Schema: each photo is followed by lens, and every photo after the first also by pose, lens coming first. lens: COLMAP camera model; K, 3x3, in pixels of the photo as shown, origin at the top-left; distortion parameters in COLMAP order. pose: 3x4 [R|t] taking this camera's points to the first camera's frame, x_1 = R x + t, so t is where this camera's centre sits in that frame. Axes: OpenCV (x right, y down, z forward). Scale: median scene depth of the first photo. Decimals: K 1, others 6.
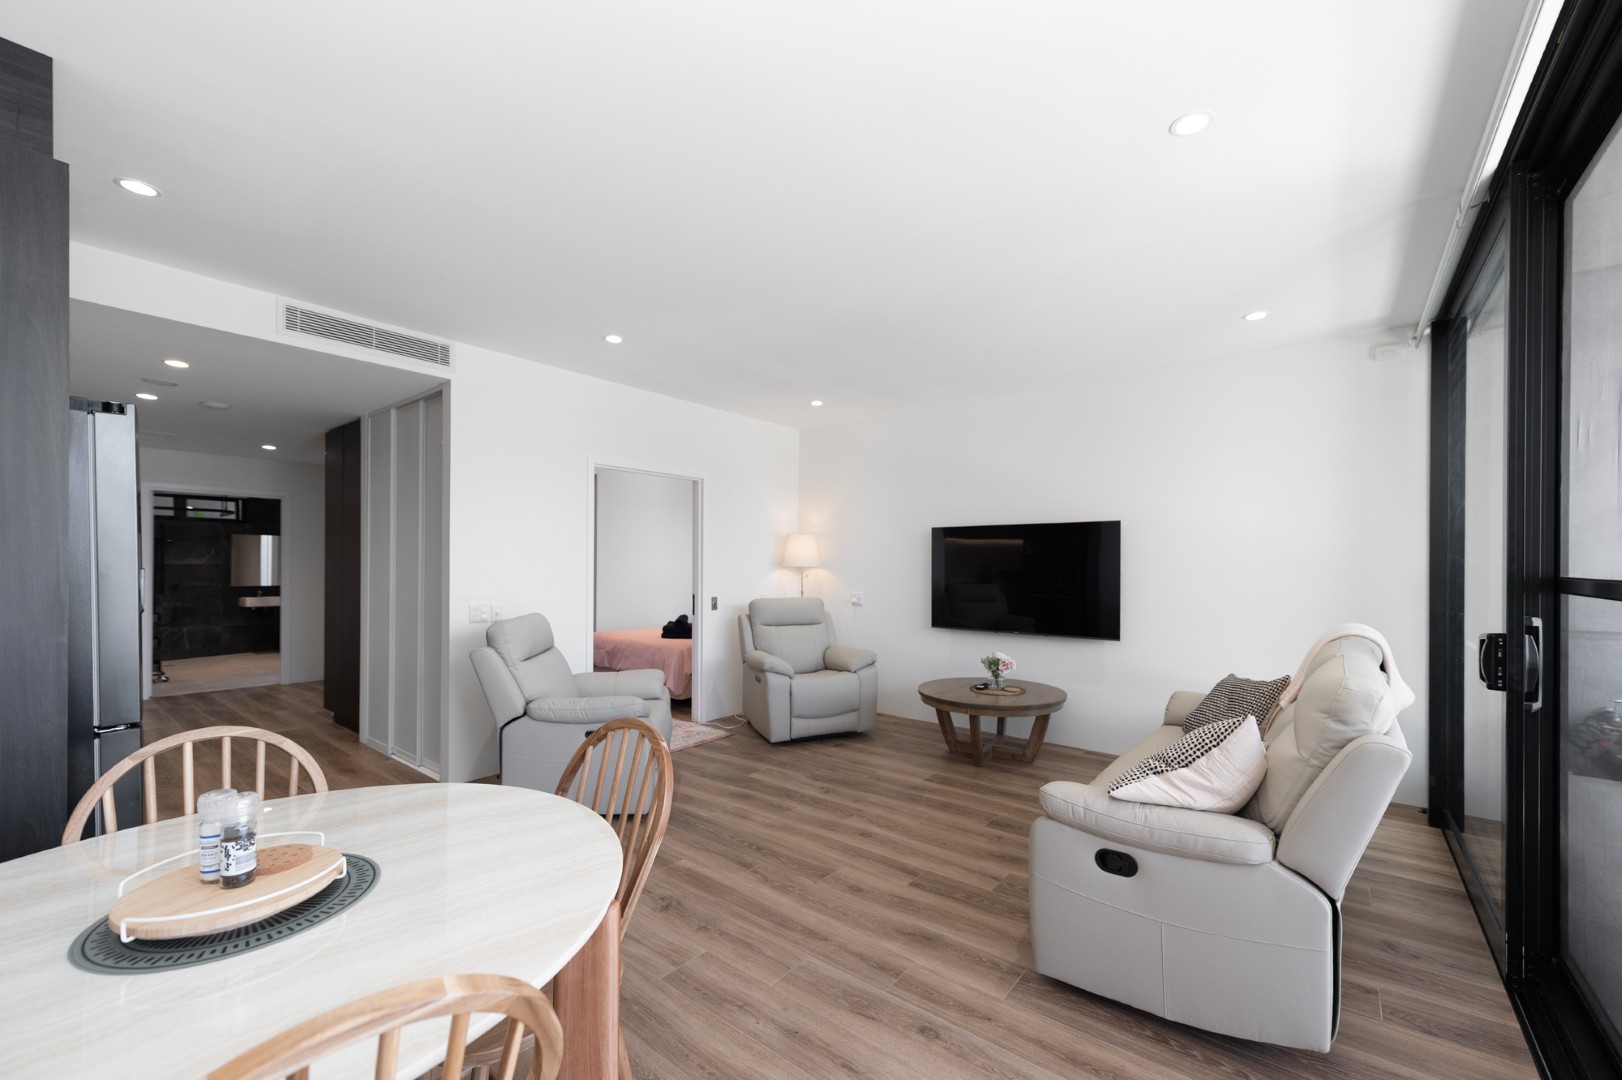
lens RADIAL K [[647.9, 0, 813.5], [0, 647.9, 567.7], [0, 0, 1]] dist [0.002649, 0.000023]
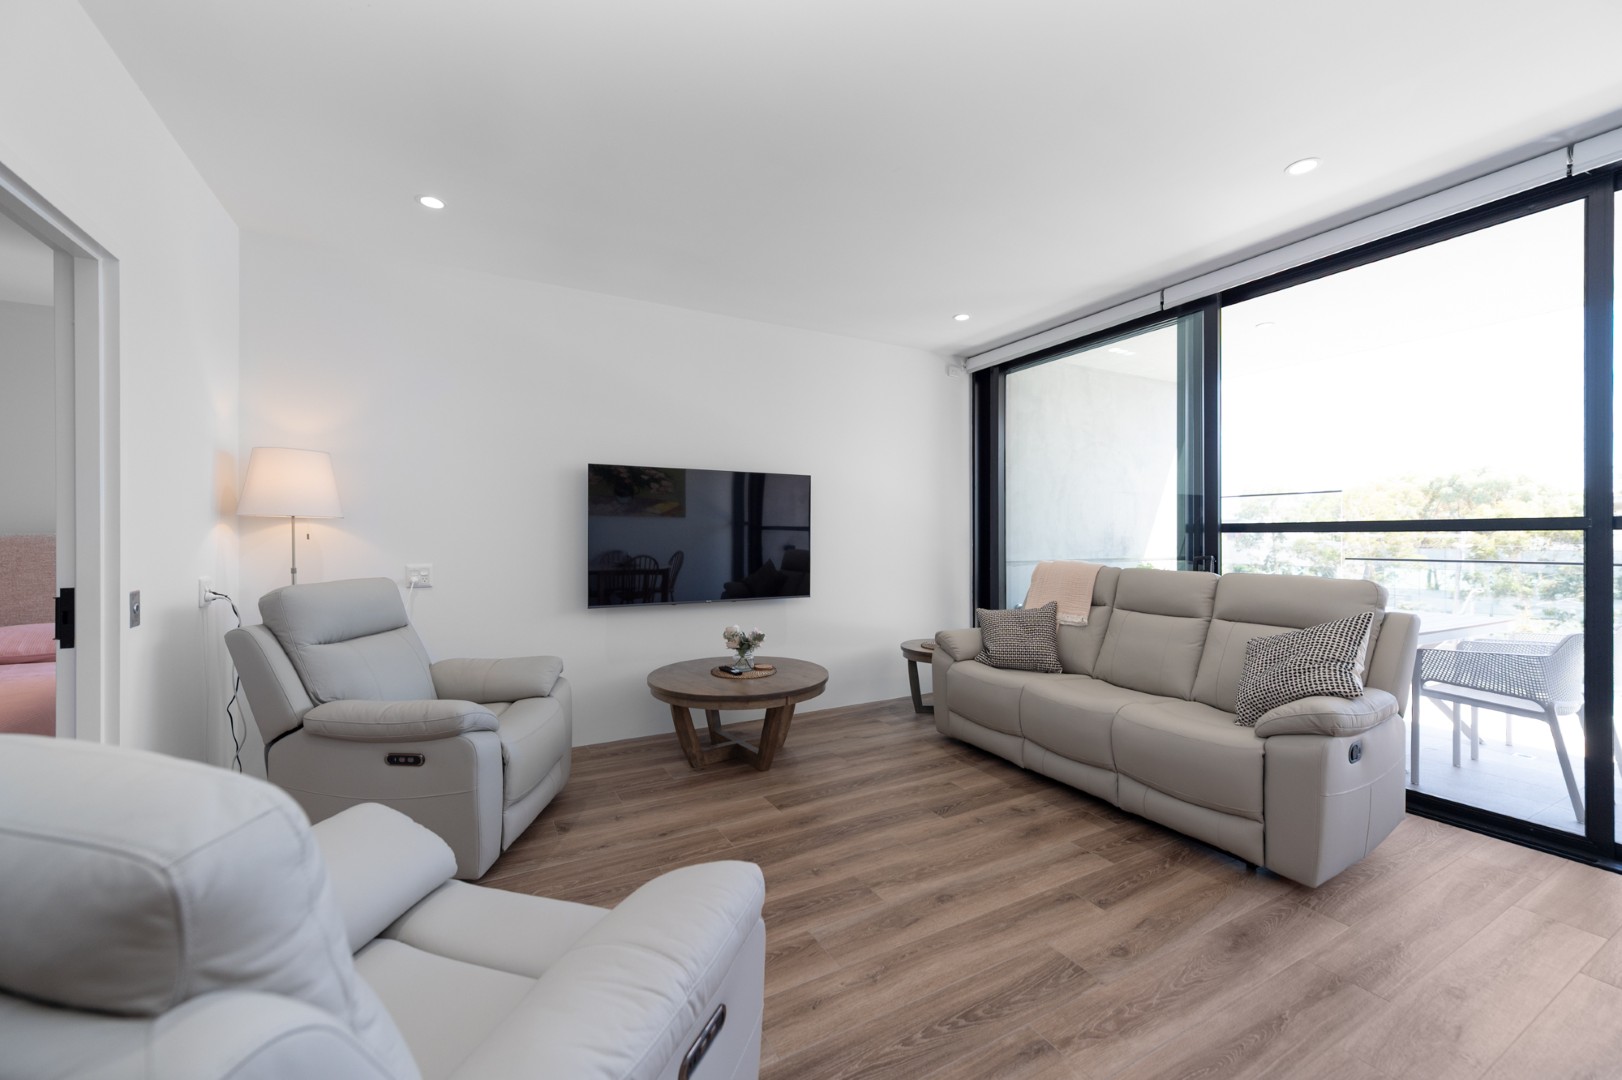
lens RADIAL K [[640.7, 0, 811.0], [0, 640.7, 540.0], [0, 0, 1]] dist [0.008215, -0.000334]
pose [[0.376361, -0.008653, 0.926433, -0.491324], [0.003843, 0.999962, 0.007779, 0.020828], [-0.926465, 0.000632, 0.376380, 0.711800]]
